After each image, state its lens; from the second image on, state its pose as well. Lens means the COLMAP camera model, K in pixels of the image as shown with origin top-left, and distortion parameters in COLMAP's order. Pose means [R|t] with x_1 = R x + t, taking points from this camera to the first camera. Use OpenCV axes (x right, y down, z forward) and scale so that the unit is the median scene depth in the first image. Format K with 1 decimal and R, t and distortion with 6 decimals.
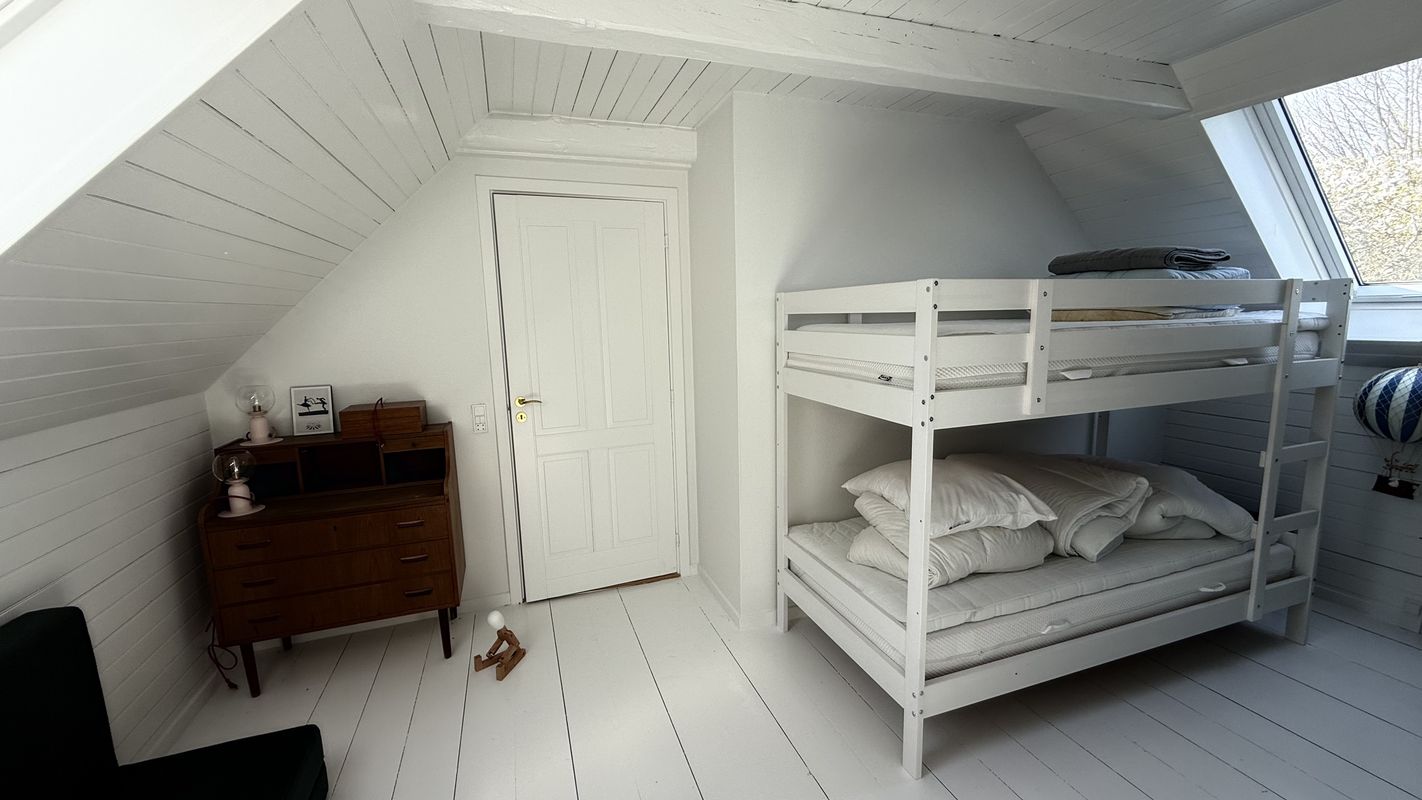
lens RADIAL K [[567.2, 0, 711.0], [0, 567.2, 400.0], [0, 0, 1]] dist [0.000062, 0.000013]
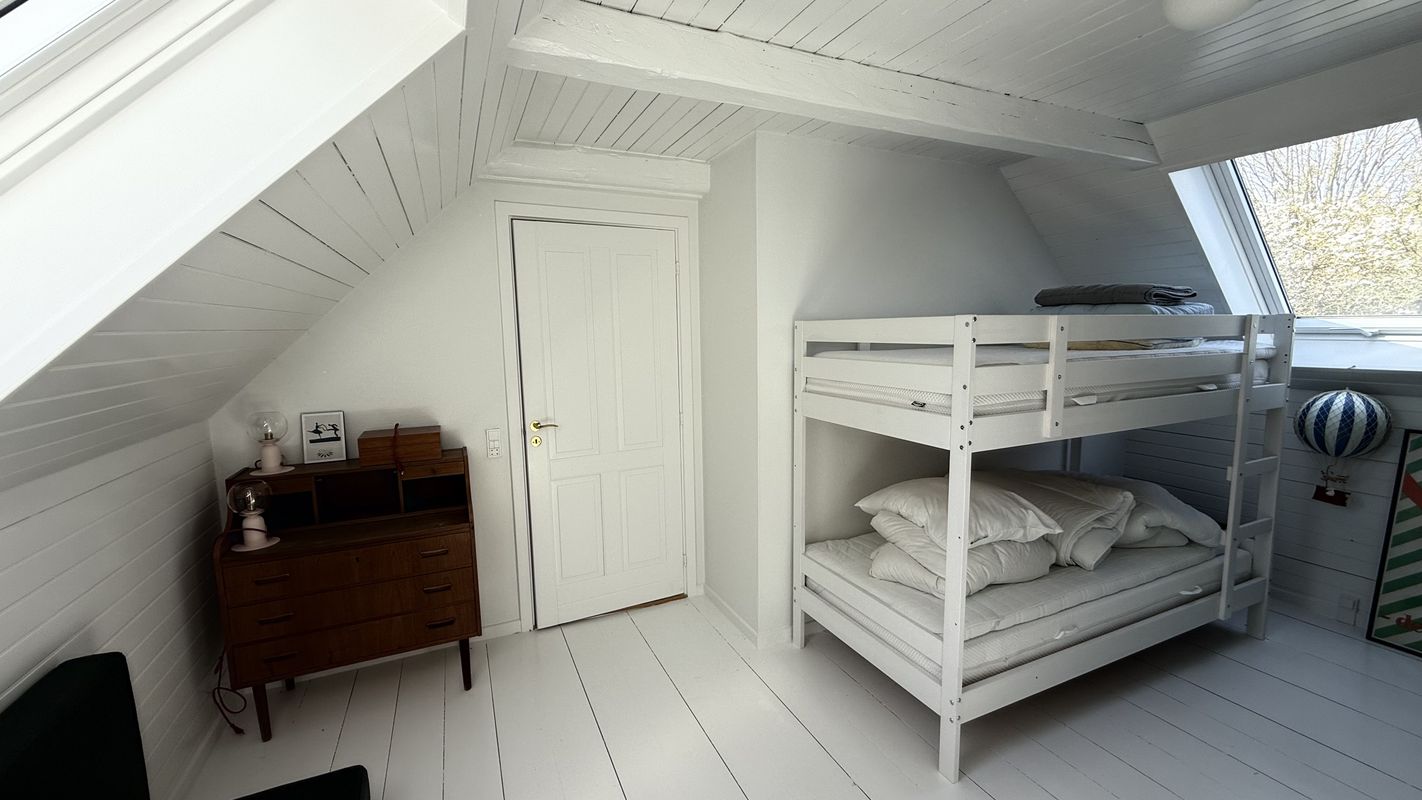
lens RADIAL K [[567.1, 0, 711.0], [0, 567.1, 400.0], [0, 0, 1]] dist [0.001171, -0.000023]
pose [[0.995852, -0.003226, 0.090932, -0.143584], [0.005902, 0.999557, -0.029171, -0.013956], [-0.090797, 0.029586, 0.995430, -0.027289]]
